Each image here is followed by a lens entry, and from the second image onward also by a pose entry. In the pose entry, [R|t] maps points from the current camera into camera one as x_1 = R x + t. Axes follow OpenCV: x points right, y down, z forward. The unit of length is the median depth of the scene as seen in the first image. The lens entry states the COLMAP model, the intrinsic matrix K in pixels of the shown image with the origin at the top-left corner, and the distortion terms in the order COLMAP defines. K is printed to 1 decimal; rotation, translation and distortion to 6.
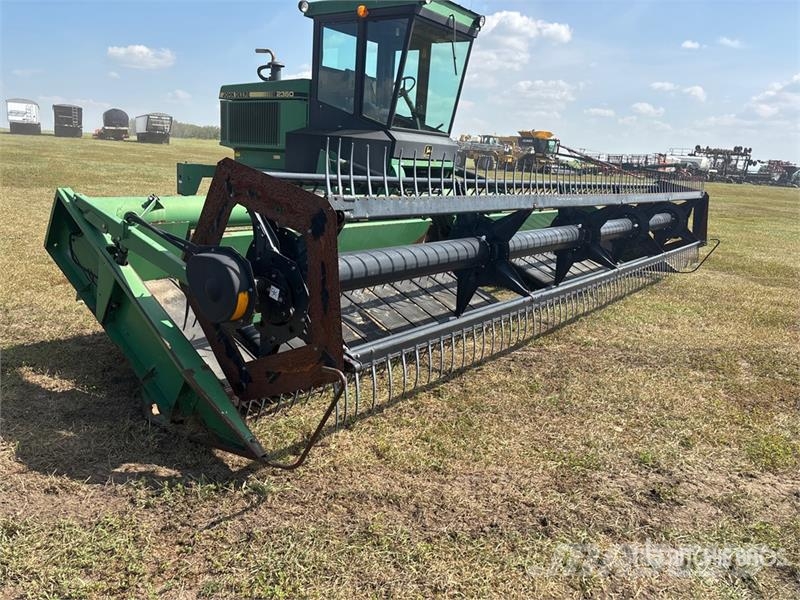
lens RADIAL K [[600.9, 0, 401.2], [0, 600.9, 297.4], [0, 0, 1]] dist [0.050900, -0.055250]
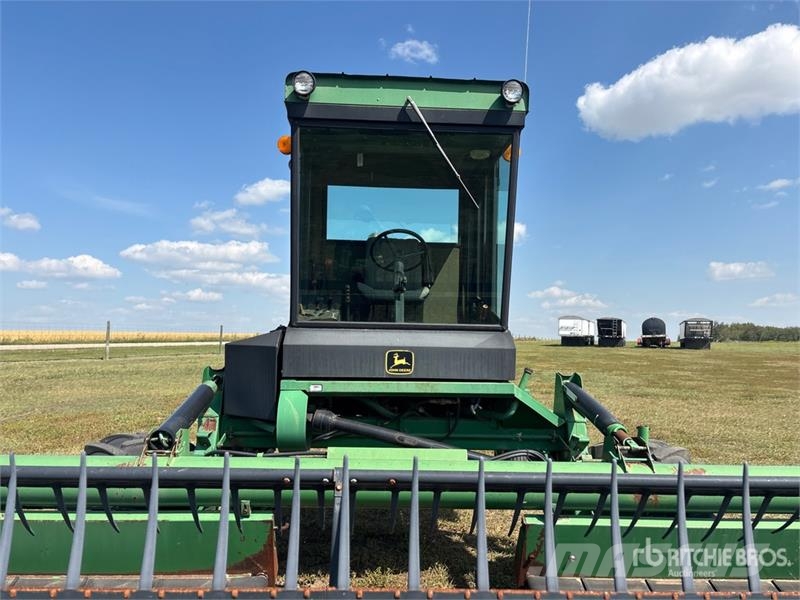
lens RADIAL K [[600.9, 0, 386.8], [0, 600.9, 282.6], [0, 0, 1]] dist [0.050900, -0.055250]
pose [[0.623771, -0.124681, -0.771599, 0.411771], [-0.155197, 0.947781, -0.278614, -0.165495], [0.766044, 0.293541, 0.571848, 0.692163]]
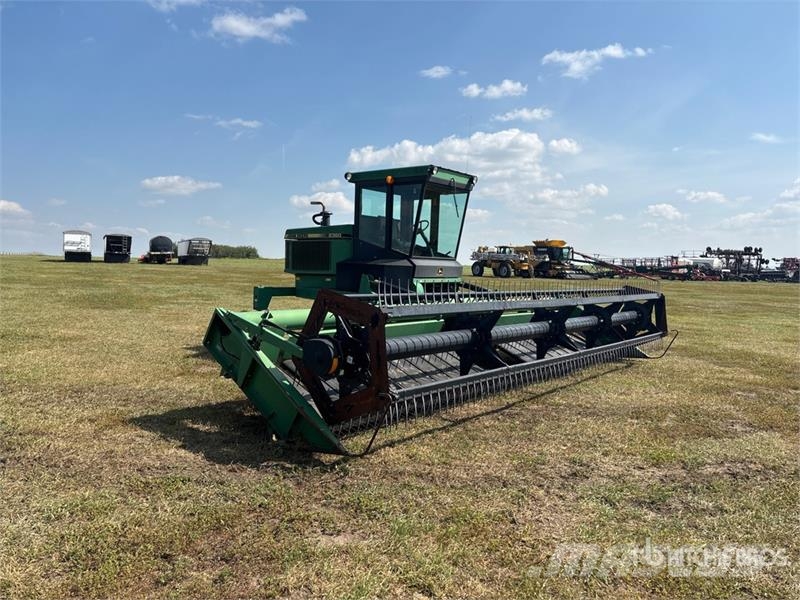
lens RADIAL K [[600.9, 0, 399.3], [0, 600.9, 303.1], [0, 0, 1]] dist [0.050900, -0.055250]
pose [[0.998405, -0.035797, -0.043652, 0.009328], [0.027907, 0.985125, -0.169556, 0.055336], [0.049073, 0.168067, 0.984553, -0.327674]]
